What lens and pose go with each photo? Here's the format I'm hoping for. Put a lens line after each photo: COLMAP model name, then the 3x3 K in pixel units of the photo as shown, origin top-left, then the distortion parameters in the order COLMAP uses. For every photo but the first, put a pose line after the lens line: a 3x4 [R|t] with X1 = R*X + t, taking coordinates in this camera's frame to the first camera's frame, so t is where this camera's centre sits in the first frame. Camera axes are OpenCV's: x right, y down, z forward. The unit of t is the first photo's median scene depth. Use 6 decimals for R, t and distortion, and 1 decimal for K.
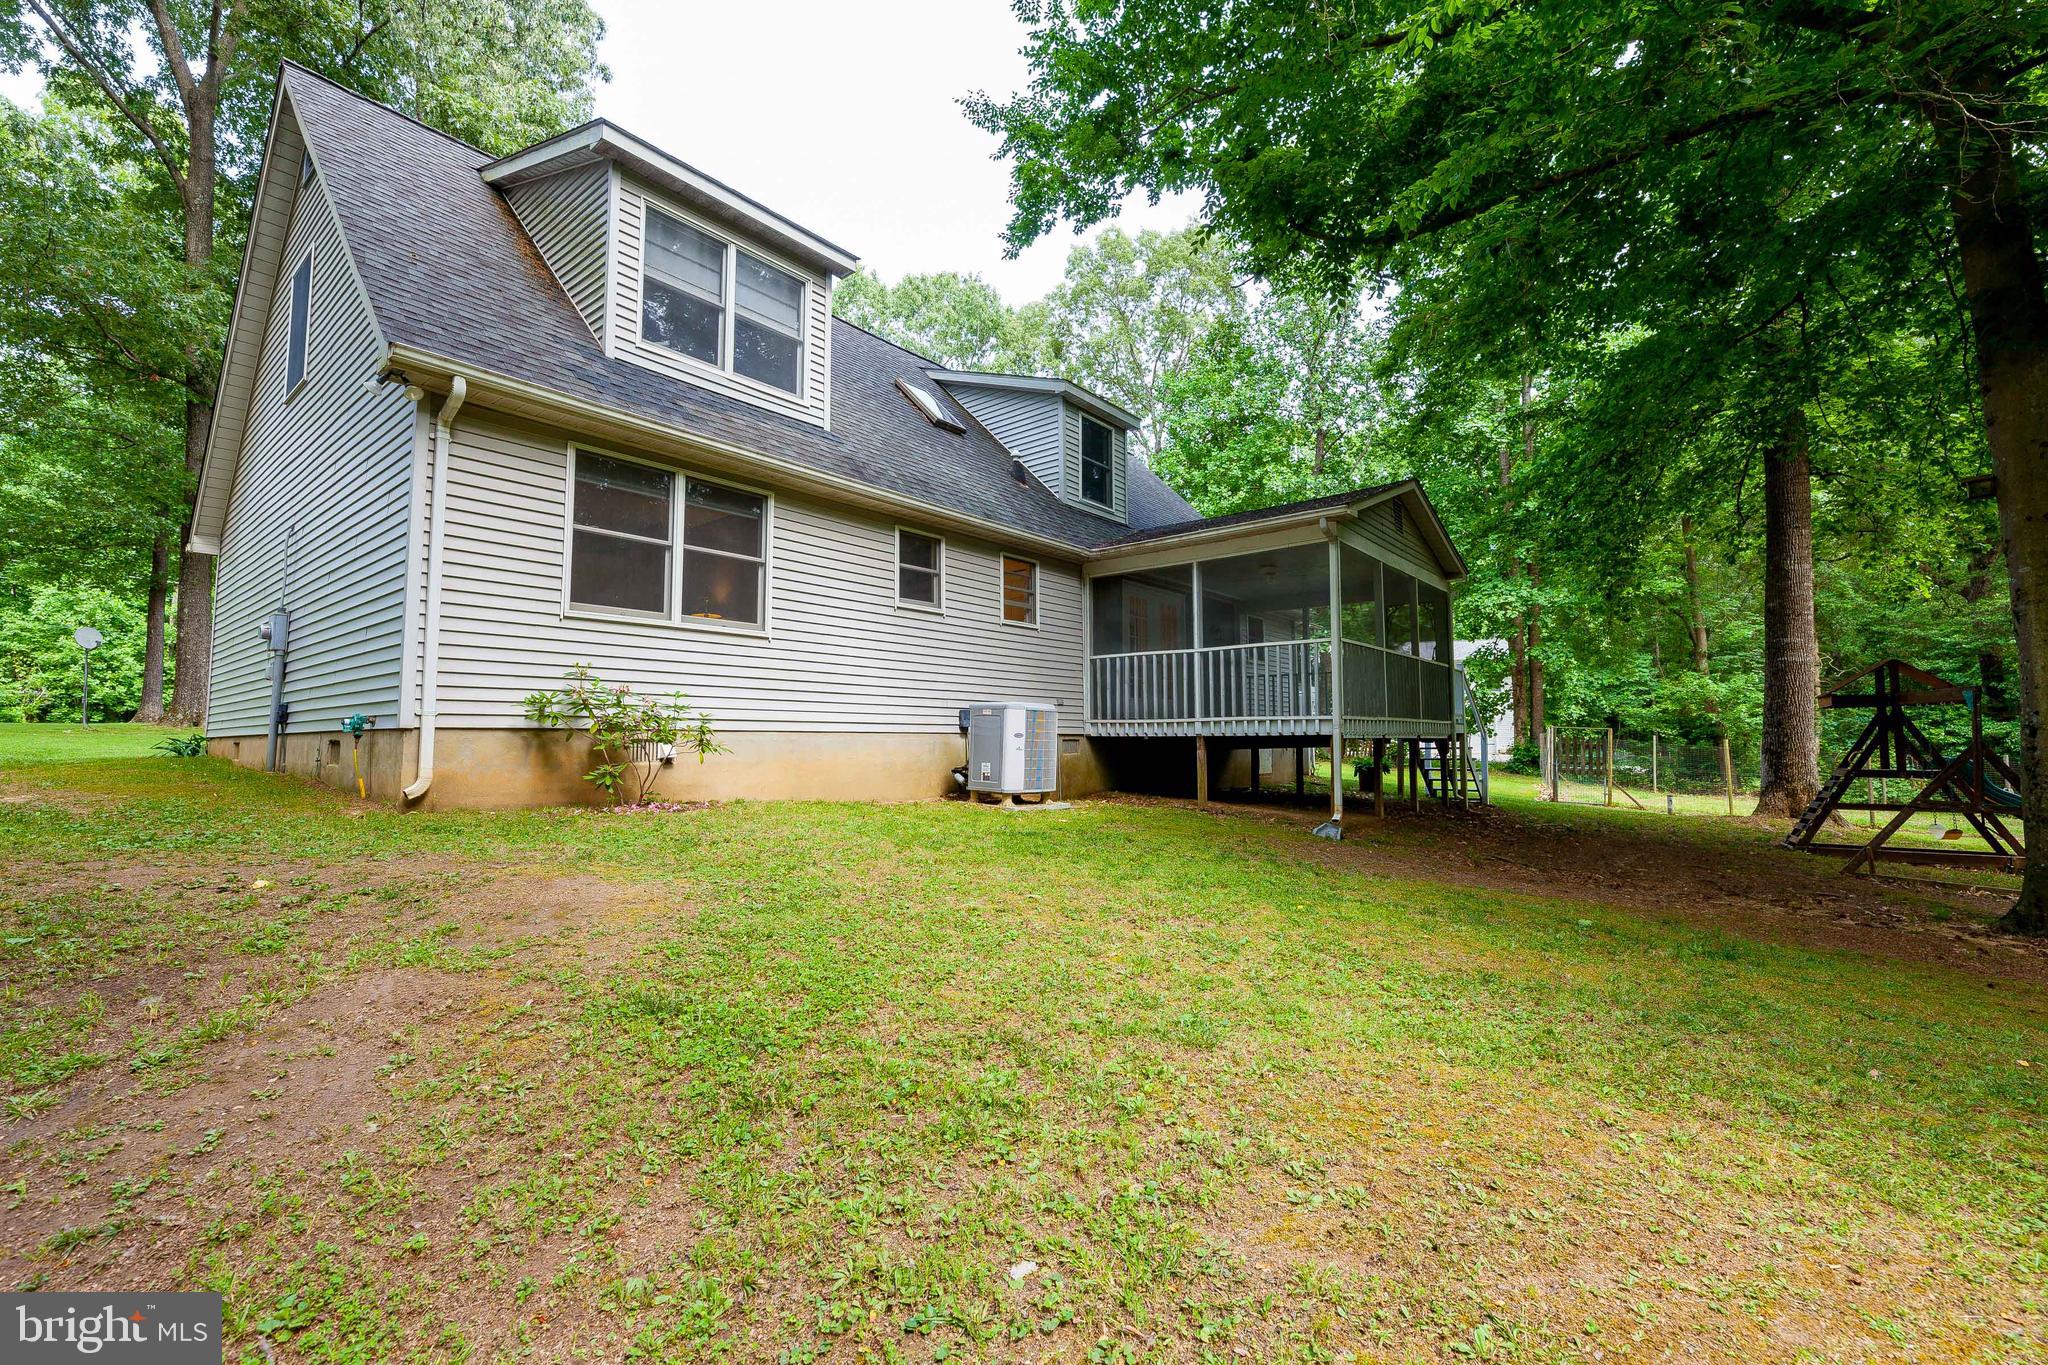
lens RADIAL K [[831.5, 0, 1031.0], [0, 831.5, 681.2], [0, 0, 1]] dist [-0.001539, -0.000163]
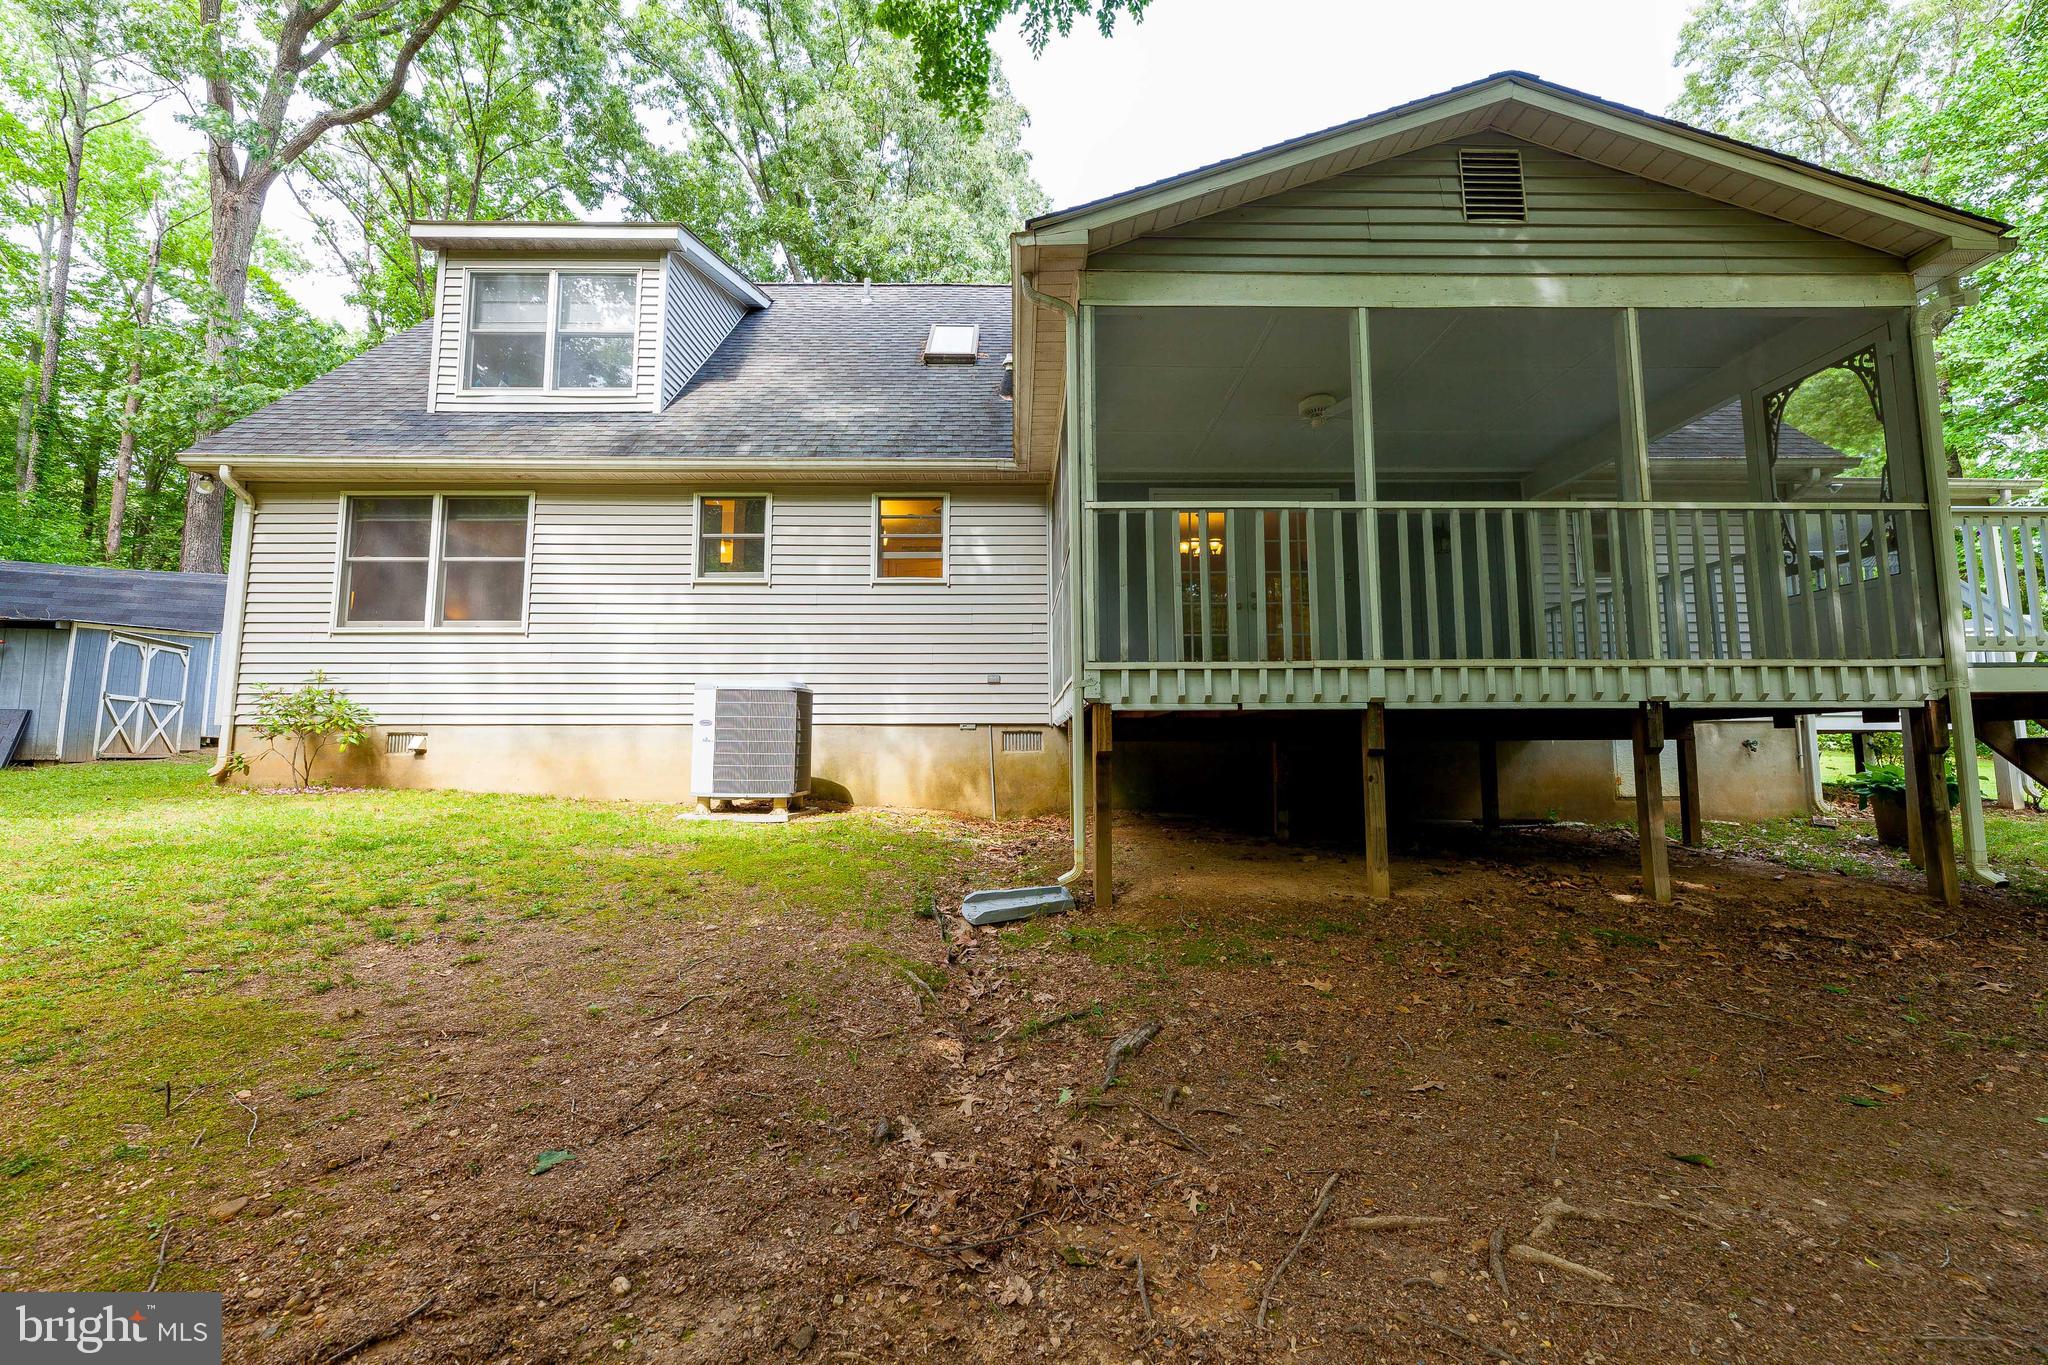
lens RADIAL K [[831.5, 0, 1025.2], [0, 831.5, 681.9], [0, 0, 1]] dist [-0.001539, -0.000163]
pose [[0.651601, -0.073263, -0.755015, 0.870289], [0.053835, 0.997282, -0.050310, 0.094077], [0.756649, -0.007865, 0.653774, 0.823305]]
